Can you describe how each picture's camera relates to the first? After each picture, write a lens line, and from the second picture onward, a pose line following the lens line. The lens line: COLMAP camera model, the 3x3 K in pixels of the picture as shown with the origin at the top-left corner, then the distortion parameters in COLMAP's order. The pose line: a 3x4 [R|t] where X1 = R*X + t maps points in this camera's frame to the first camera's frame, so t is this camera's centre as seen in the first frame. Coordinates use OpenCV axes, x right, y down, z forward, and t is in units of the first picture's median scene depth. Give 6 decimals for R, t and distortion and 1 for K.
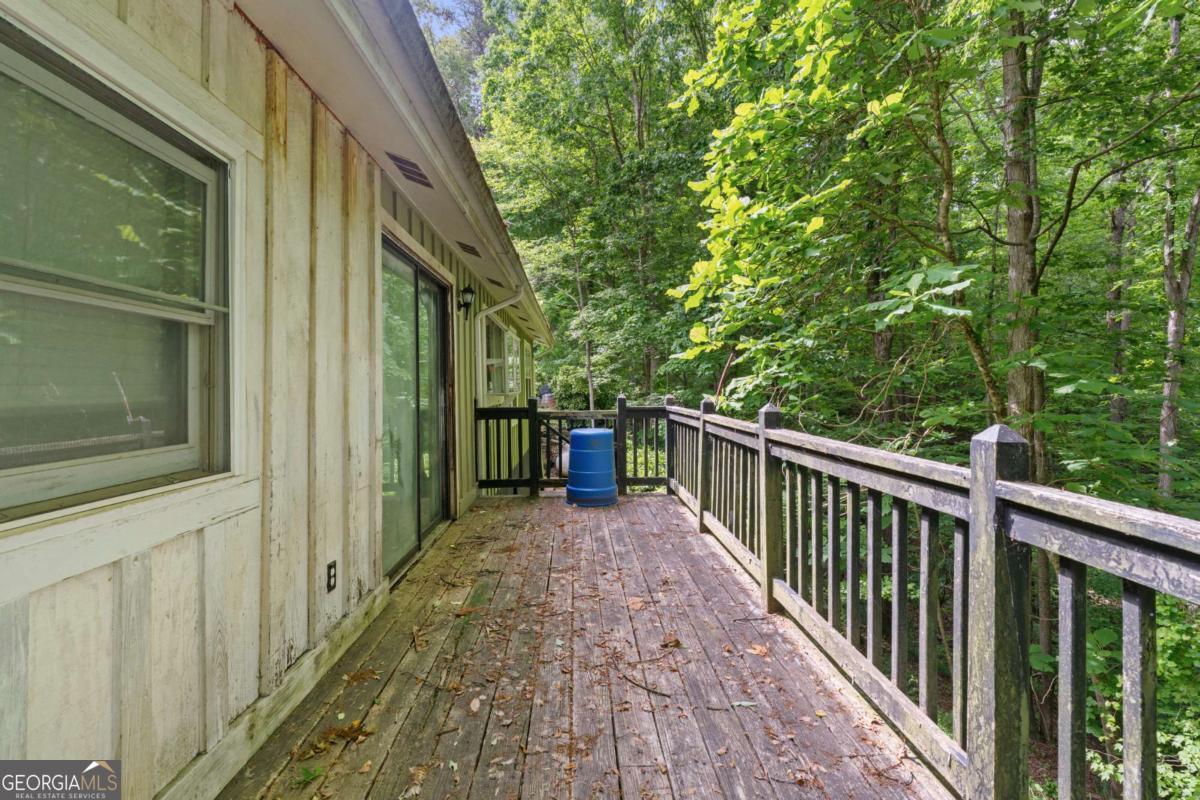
lens RADIAL K [[551.0, 0, 601.2], [0, 551.0, 362.2], [0, 0, 1]] dist [-0.005346, 0.001650]
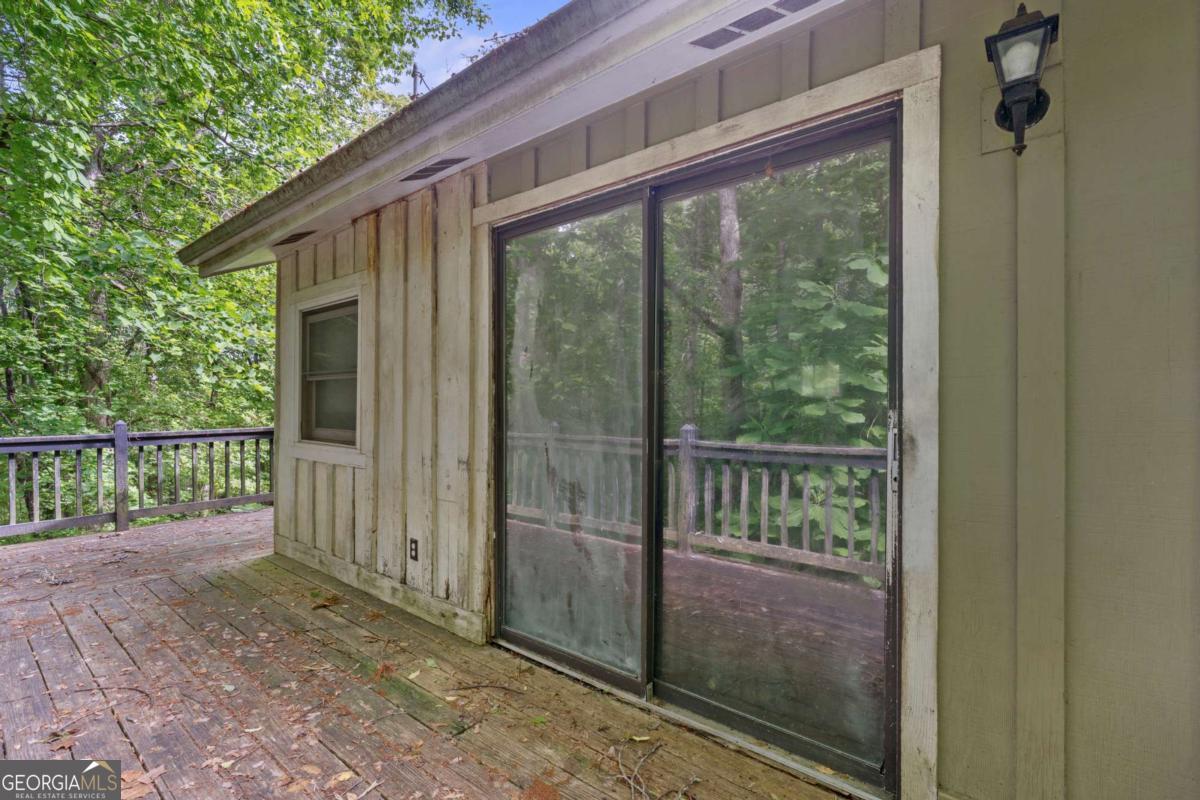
lens RADIAL K [[551.0, 0, 572.9], [0, 551.0, 401.2], [0, 0, 1]] dist [-0.005346, 0.001650]
pose [[-0.693212, 0.008114, -0.720688, 0.215119], [0.036306, 0.999060, -0.023674, 0.085366], [0.719819, -0.042576, -0.692855, 2.412125]]
